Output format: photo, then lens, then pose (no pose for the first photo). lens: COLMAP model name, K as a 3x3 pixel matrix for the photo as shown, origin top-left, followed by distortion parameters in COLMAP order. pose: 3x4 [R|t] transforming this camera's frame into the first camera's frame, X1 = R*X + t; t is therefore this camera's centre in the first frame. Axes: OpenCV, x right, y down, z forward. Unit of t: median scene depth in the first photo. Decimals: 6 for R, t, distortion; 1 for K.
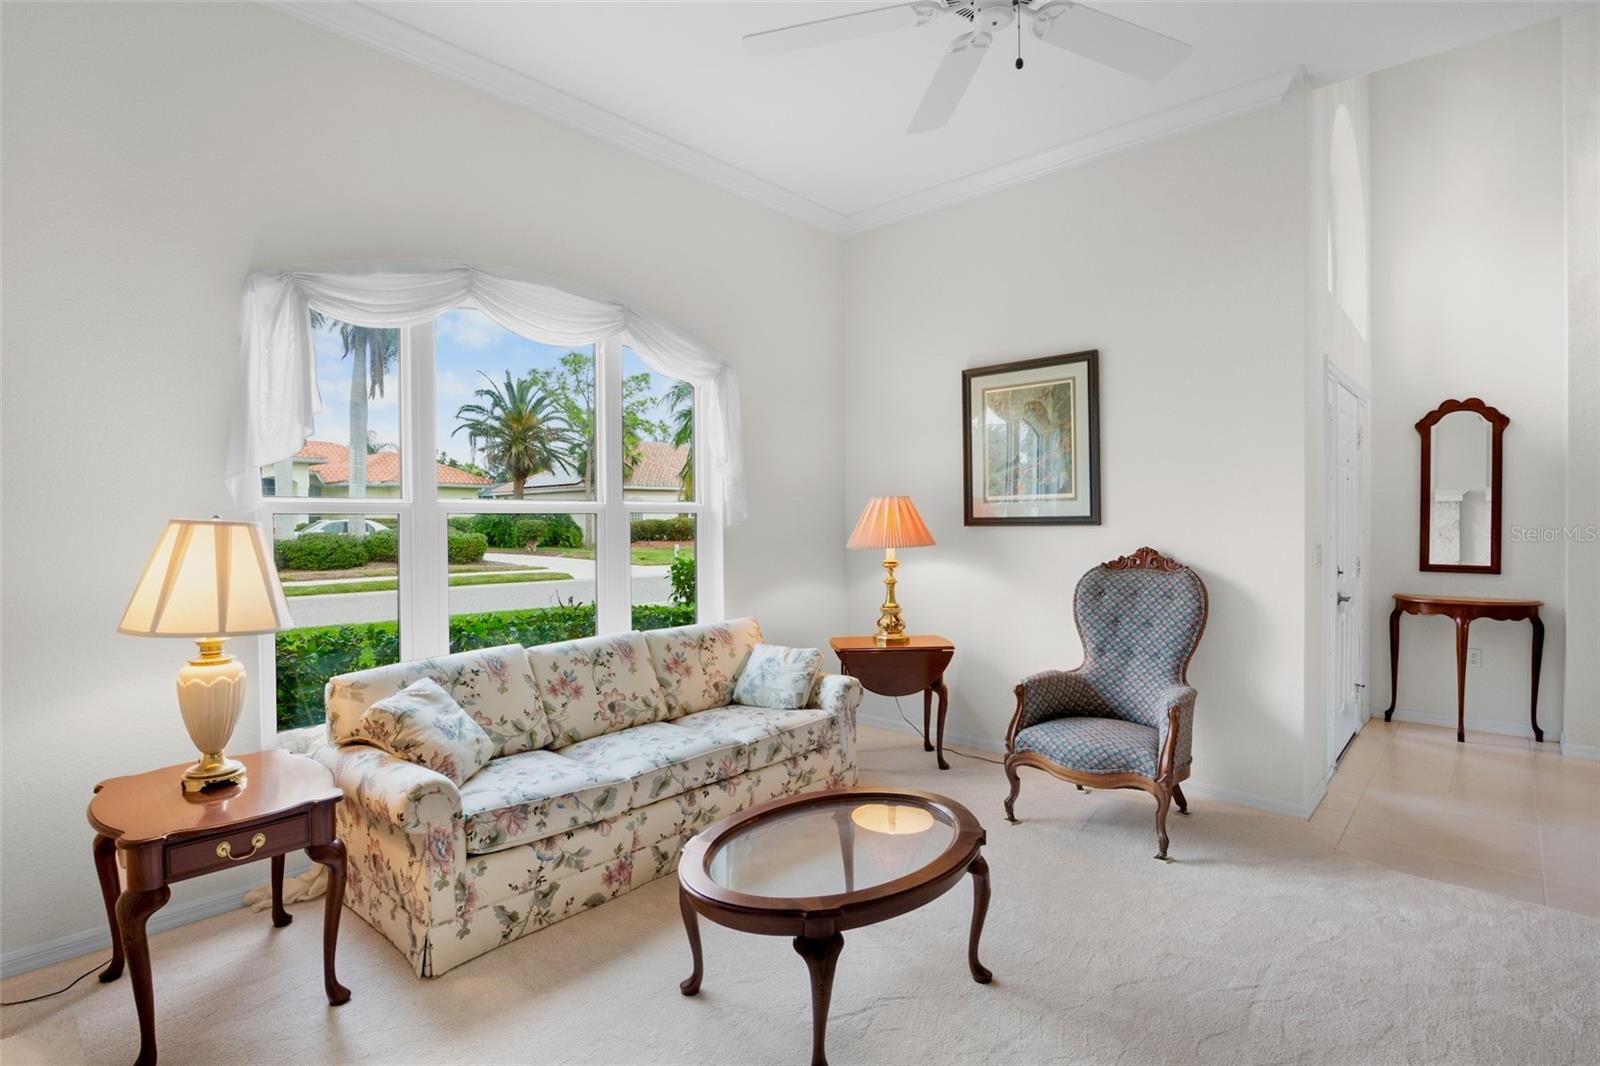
lens RADIAL K [[791.2, 0, 805.4], [0, 791.2, 531.8], [0, 0, 1]] dist [-0.012463, -0.001252]
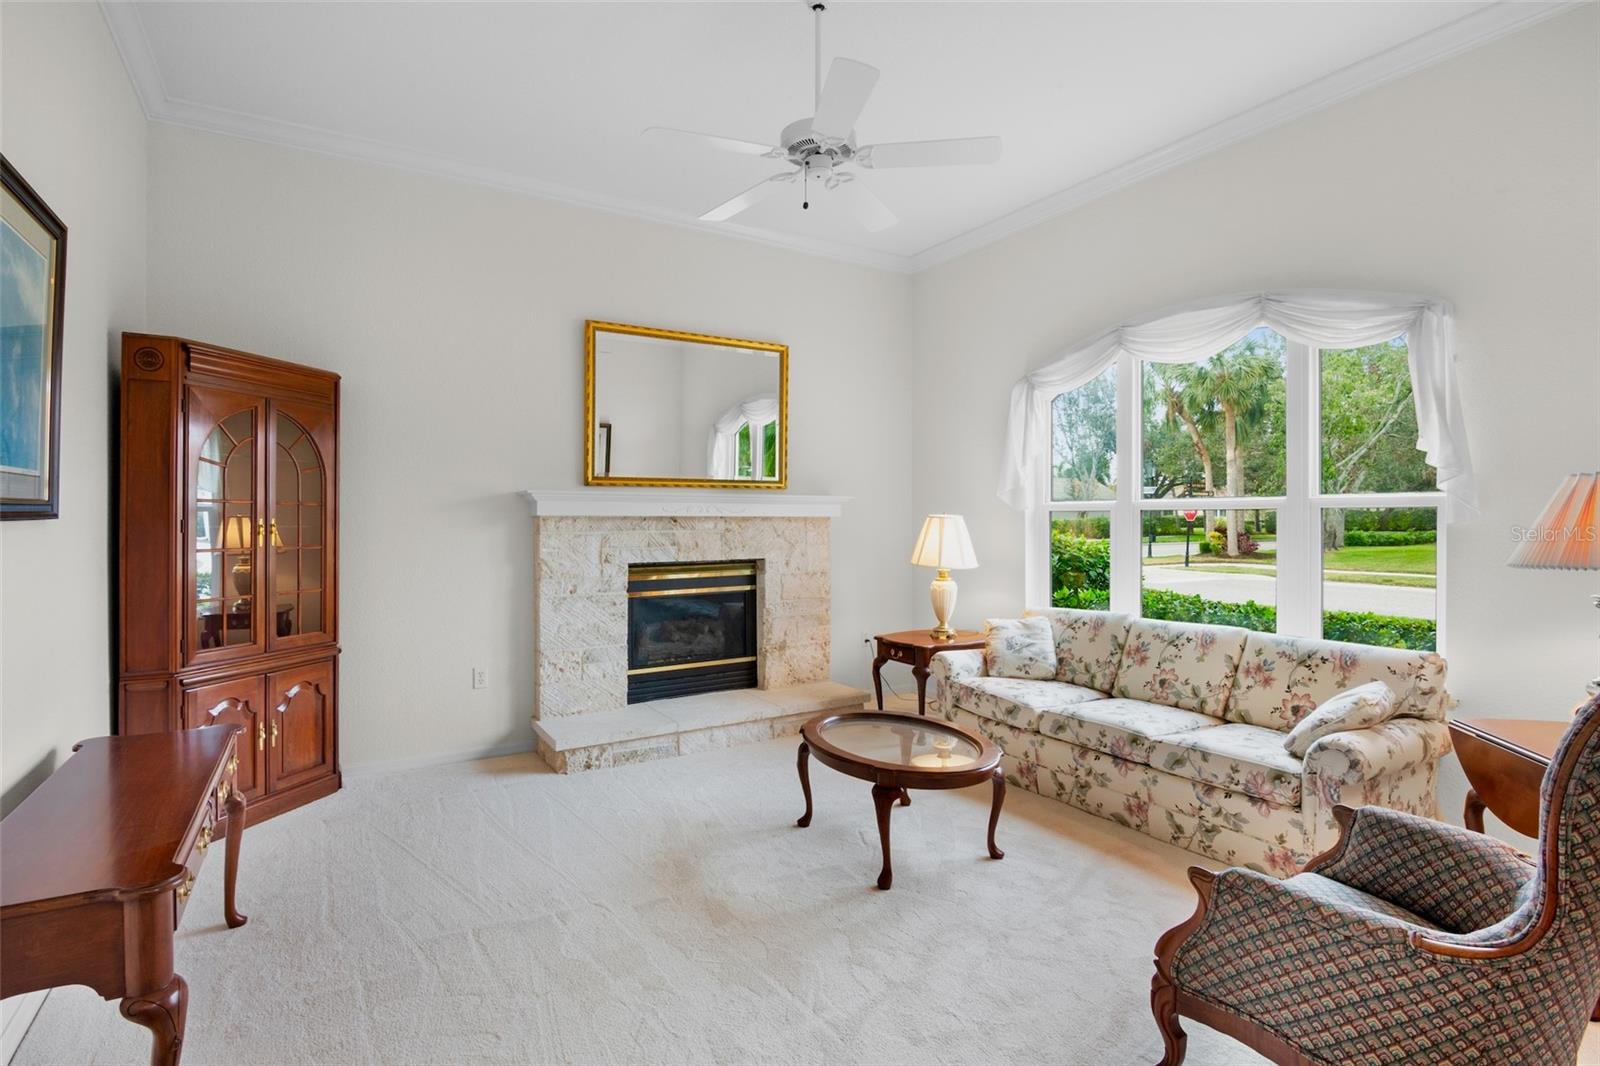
lens RADIAL K [[791.2, 0, 802.0], [0, 791.2, 524.3], [0, 0, 1]] dist [-0.012463, -0.001252]
pose [[-0.282442, 0.019457, -0.959087, 1.033830], [-0.007791, 0.999715, 0.022575, -0.026683], [0.959253, 0.013849, -0.282210, 0.869634]]
